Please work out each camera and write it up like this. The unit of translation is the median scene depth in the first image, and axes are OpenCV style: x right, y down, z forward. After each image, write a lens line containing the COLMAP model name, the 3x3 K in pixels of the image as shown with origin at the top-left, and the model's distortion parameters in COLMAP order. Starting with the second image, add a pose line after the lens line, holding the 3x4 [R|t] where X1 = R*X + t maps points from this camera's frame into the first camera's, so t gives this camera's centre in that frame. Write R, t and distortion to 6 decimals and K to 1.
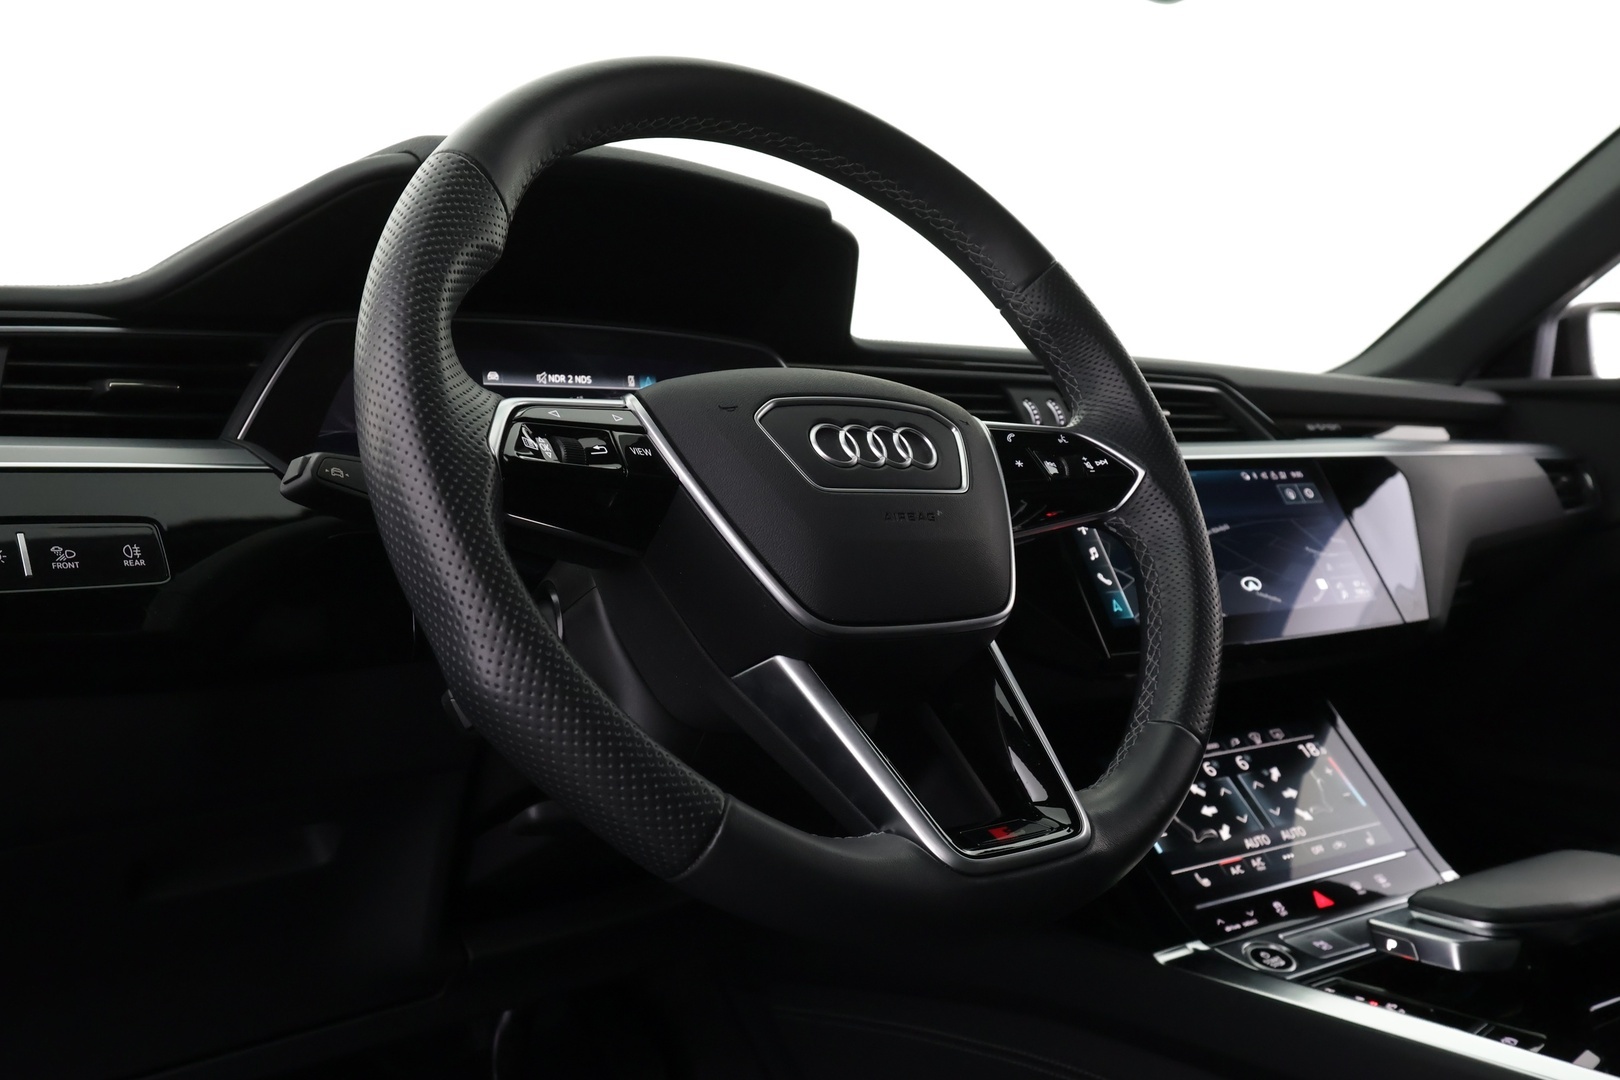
lens RADIAL K [[1203.6, 0, 810.0], [0, 1203.6, 540.0], [0, 0, 1]] dist [0.001464, -0.001920]
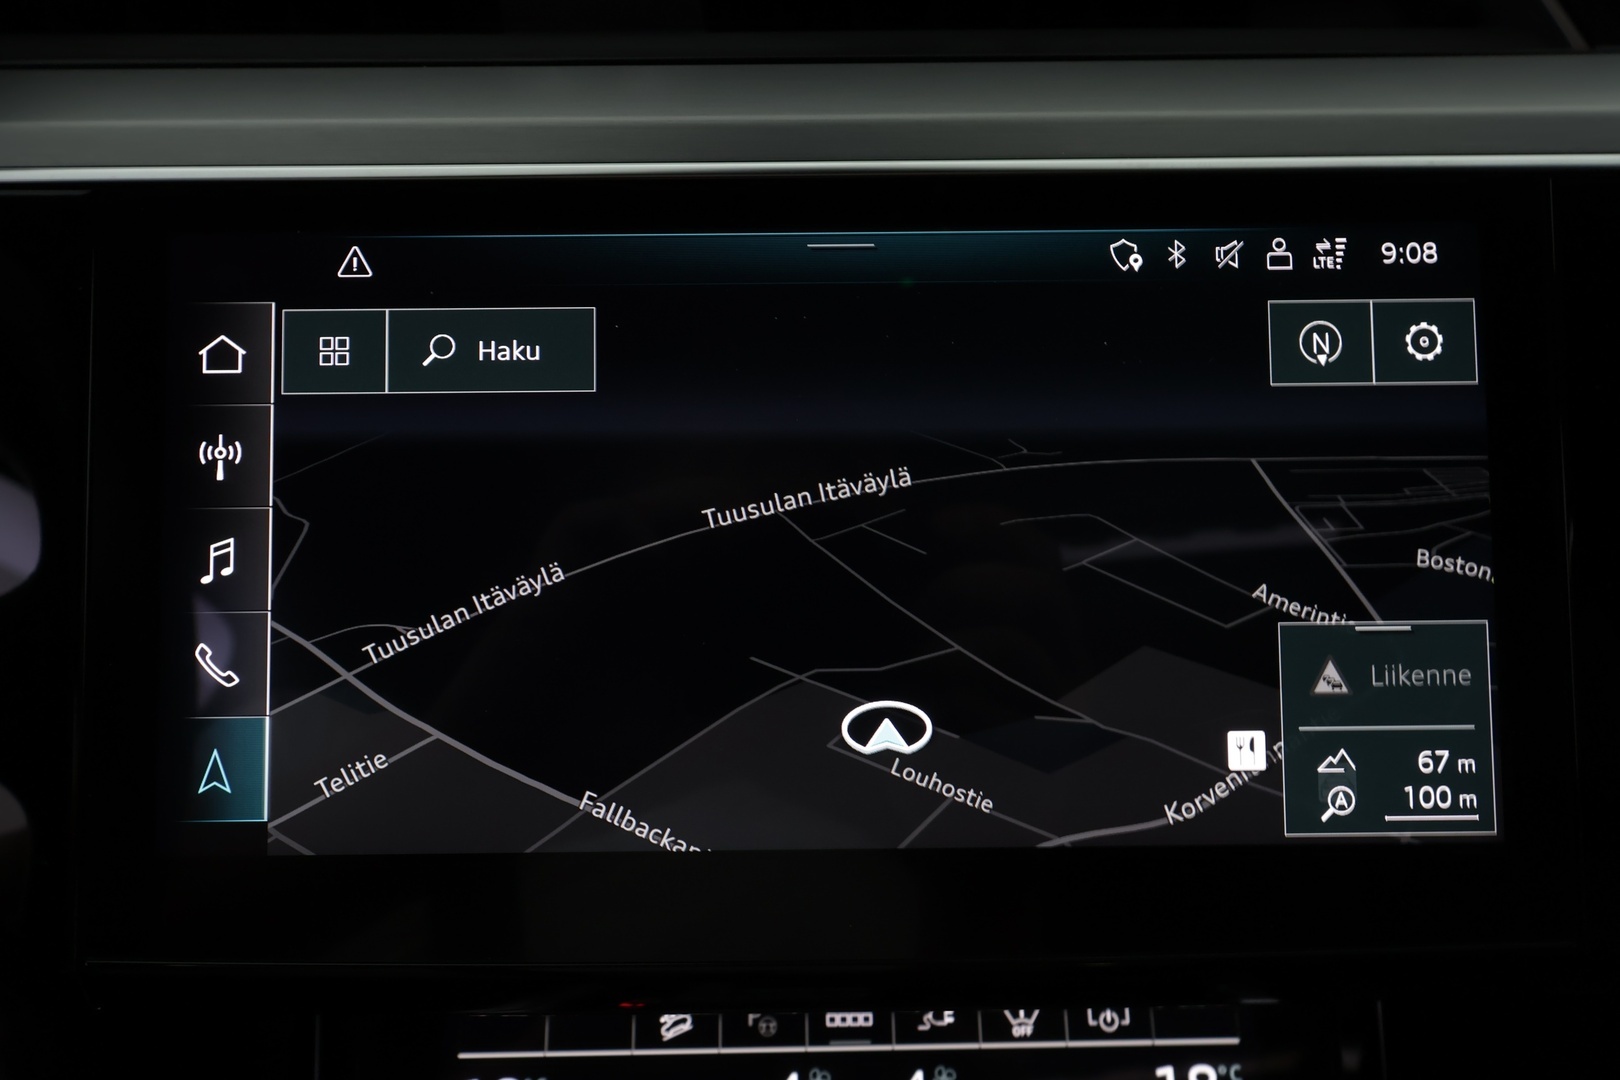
lens RADIAL K [[1284.1, 0, 805.9], [0, 1284.1, 559.8], [0, 0, 1]] dist [0.010082, 0.009778]
pose [[0.893597, 0.242914, -0.377462, 0.478916], [-0.038839, 0.879603, 0.474119, -0.140162], [0.447187, -0.409011, 0.795445, 0.829226]]
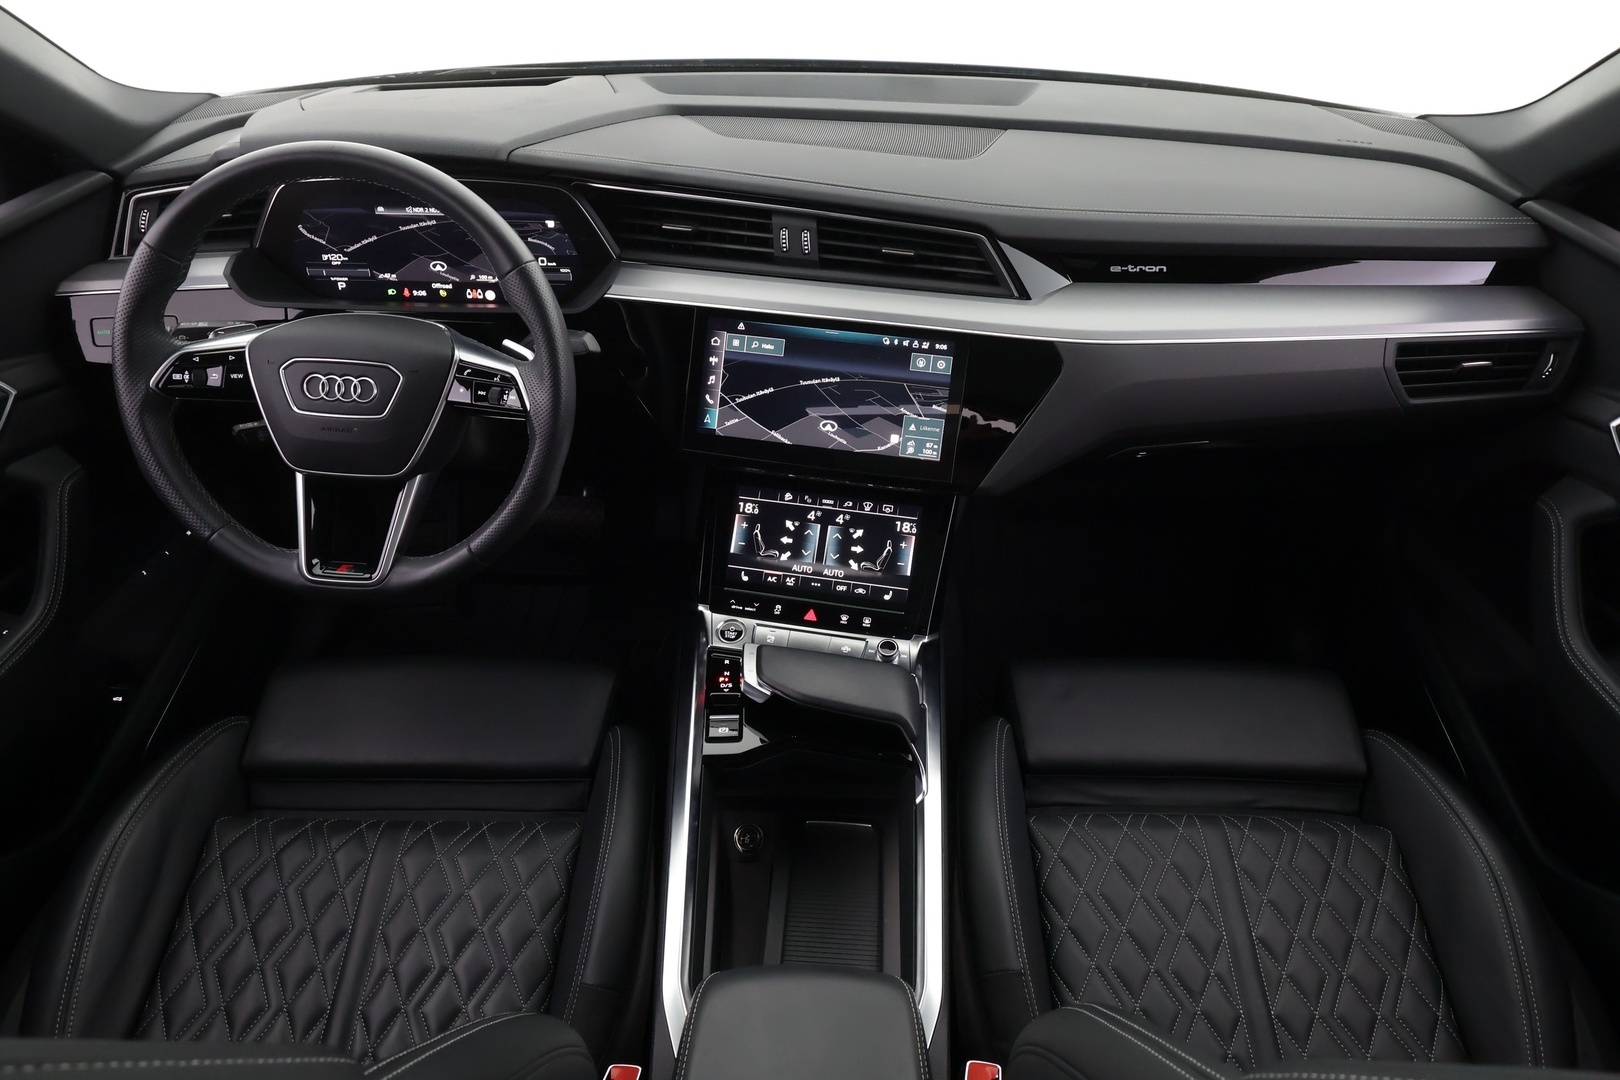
lens RADIAL K [[1007.4, 0, 810.0], [0, 1007.4, 540.0], [0, 0, 1]] dist [0.002543, 0.001165]
pose [[0.783103, 0.417710, -0.460726, 1.020890], [-0.061940, 0.789549, 0.610554, -0.625701], [0.618800, -0.449589, 0.644171, 0.161369]]
